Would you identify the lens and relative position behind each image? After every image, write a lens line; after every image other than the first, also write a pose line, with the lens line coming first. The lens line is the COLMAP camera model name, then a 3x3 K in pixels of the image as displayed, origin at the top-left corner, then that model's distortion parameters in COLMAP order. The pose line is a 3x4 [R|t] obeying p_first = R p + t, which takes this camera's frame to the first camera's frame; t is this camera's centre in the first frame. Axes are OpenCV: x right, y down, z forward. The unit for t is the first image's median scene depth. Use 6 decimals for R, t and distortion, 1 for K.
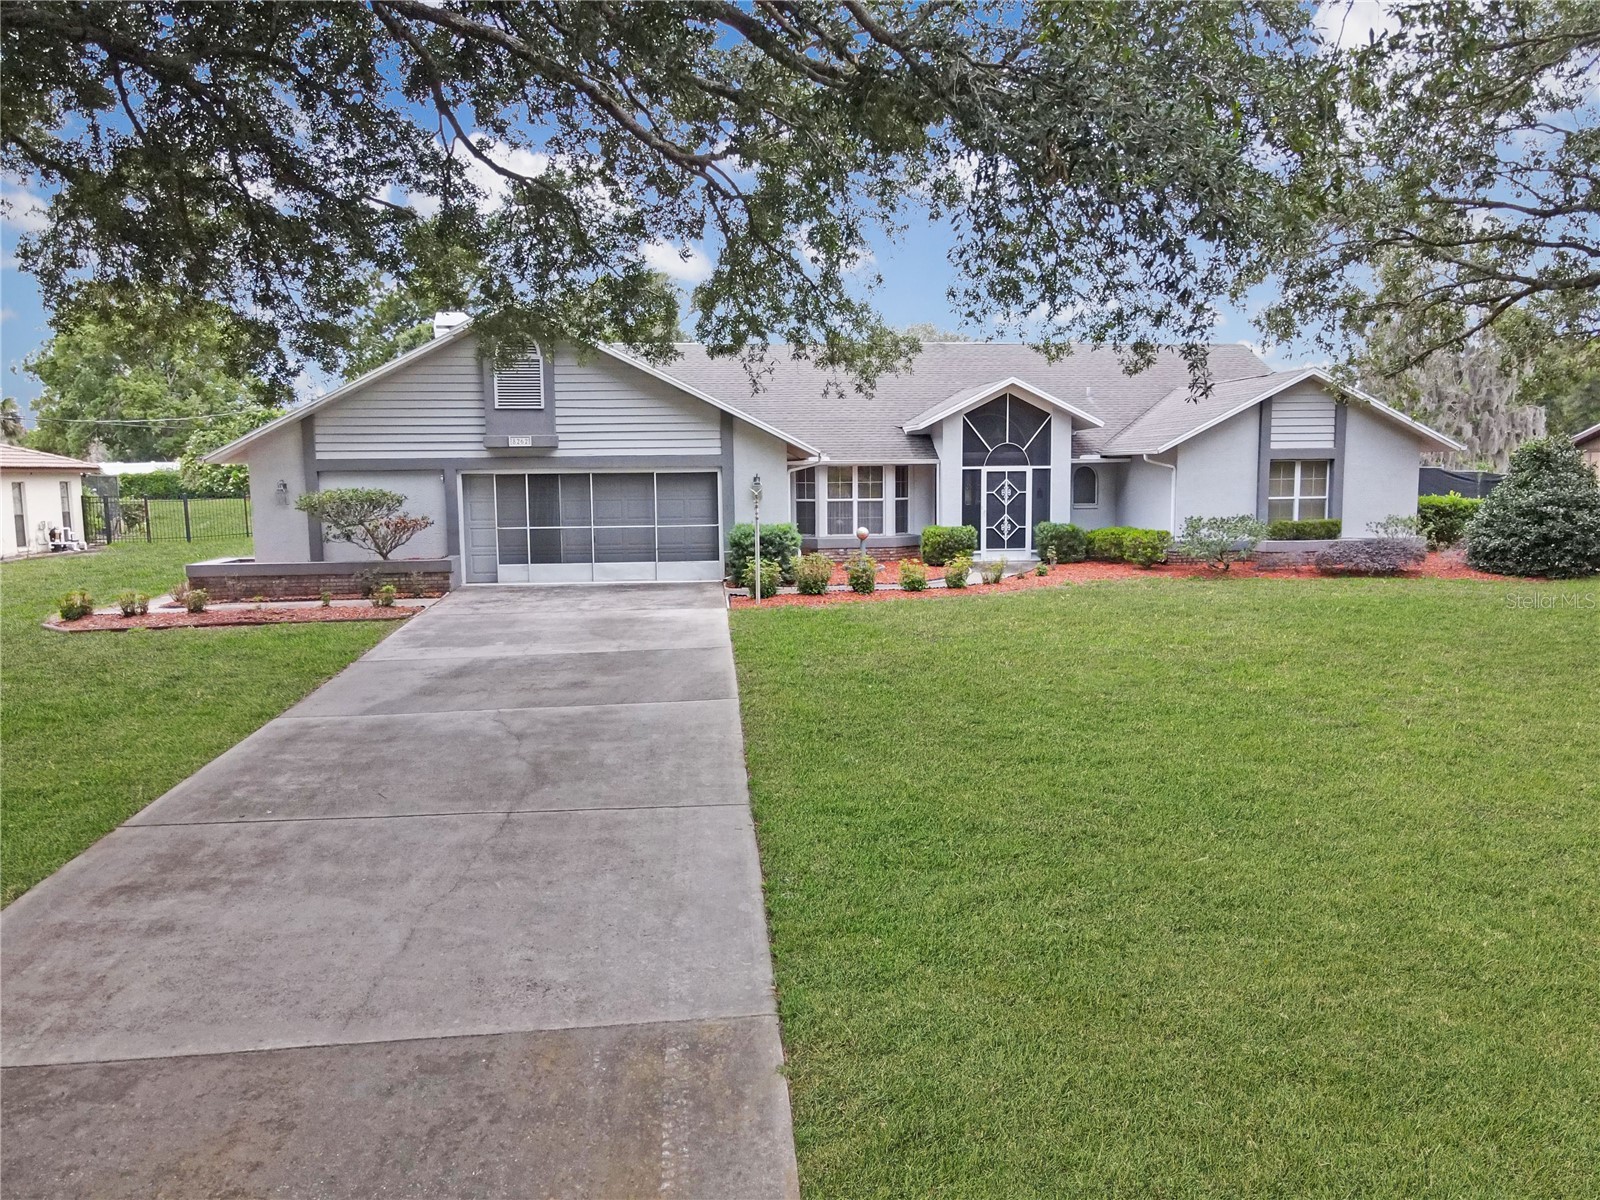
lens RADIAL K [[1170.8, 0, 801.7], [0, 1170.8, 603.3], [0, 0, 1]] dist [0.003561, 0.019474]
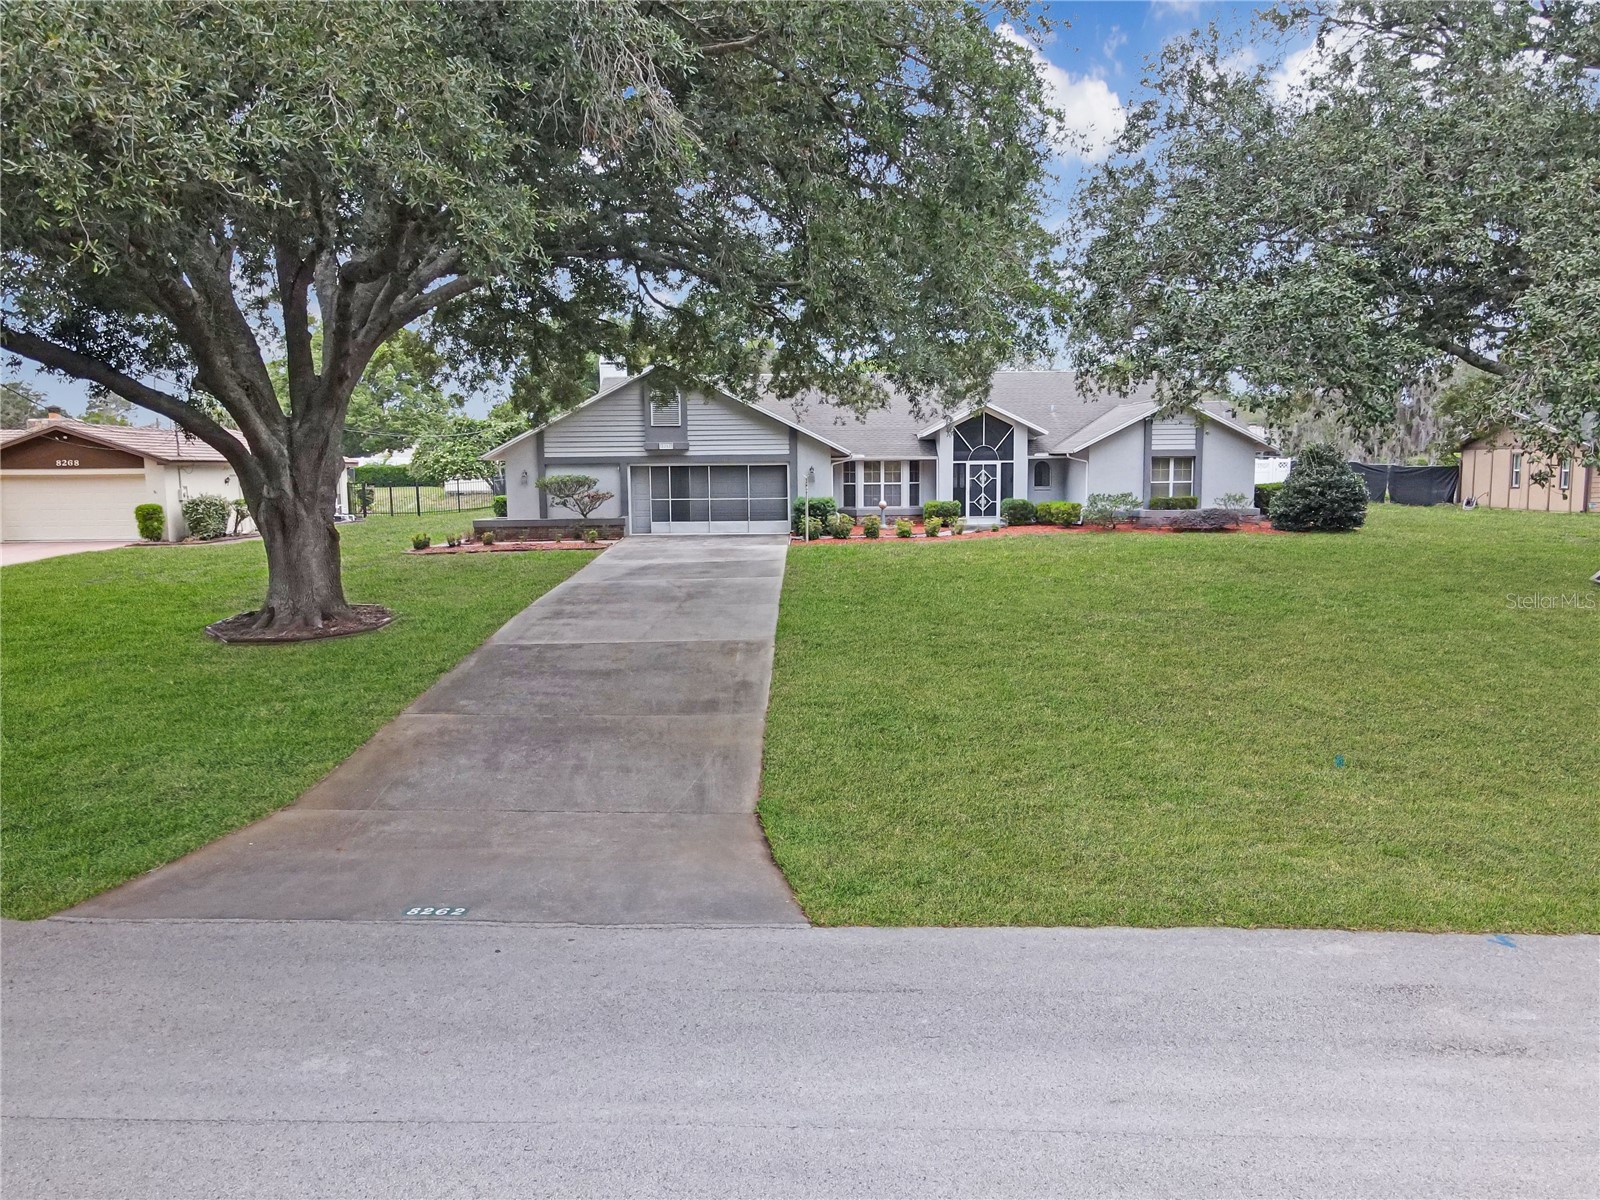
lens RADIAL K [[1170.8, 0, 801.7], [0, 1170.8, 603.3], [0, 0, 1]] dist [0.003561, 0.019474]
pose [[0.995968, 0.010516, -0.089096, 0.089613], [-0.010004, 0.999931, 0.006199, 0.064869], [0.089155, -0.005283, 0.996004, -0.574294]]
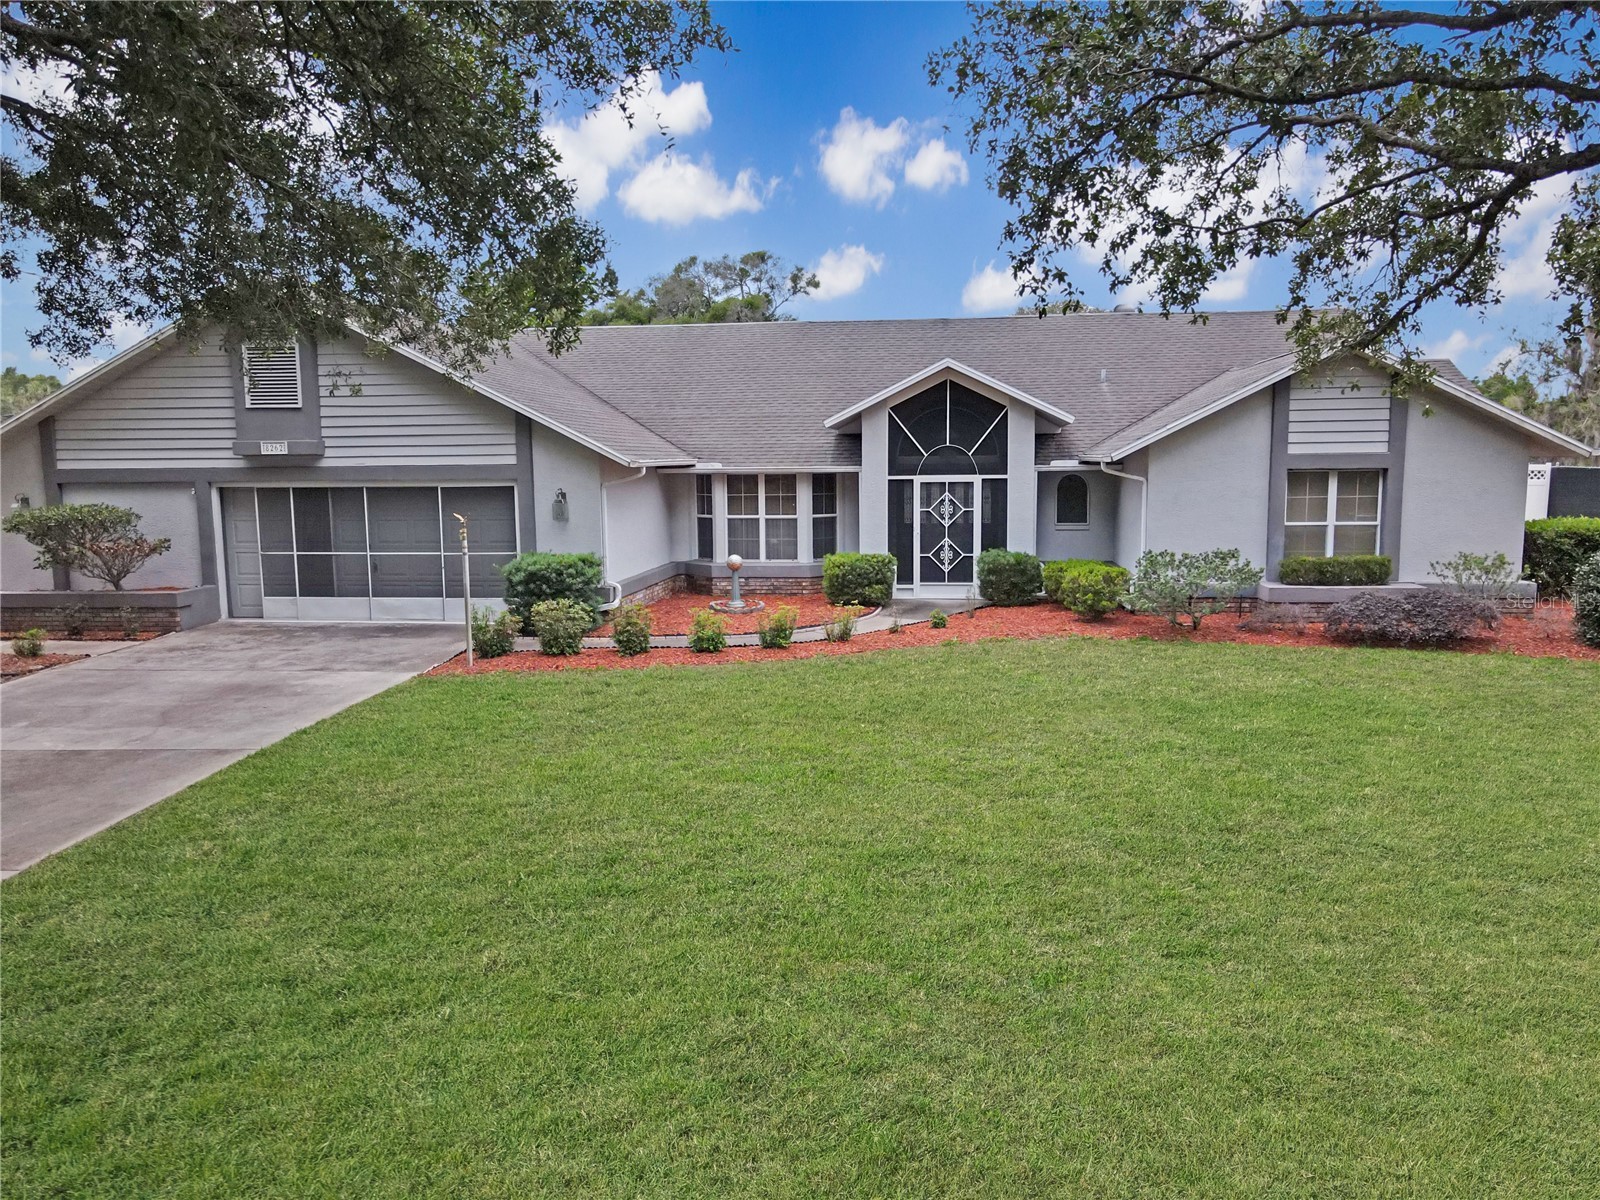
lens RADIAL K [[1170.8, 0, 801.7], [0, 1170.8, 603.3], [0, 0, 1]] dist [0.003561, 0.019474]
pose [[0.977422, 0.025232, -0.209784, 0.276302], [-0.023124, 0.999655, 0.012494, -0.046225], [0.210026, -0.007361, 0.977668, 0.262486]]
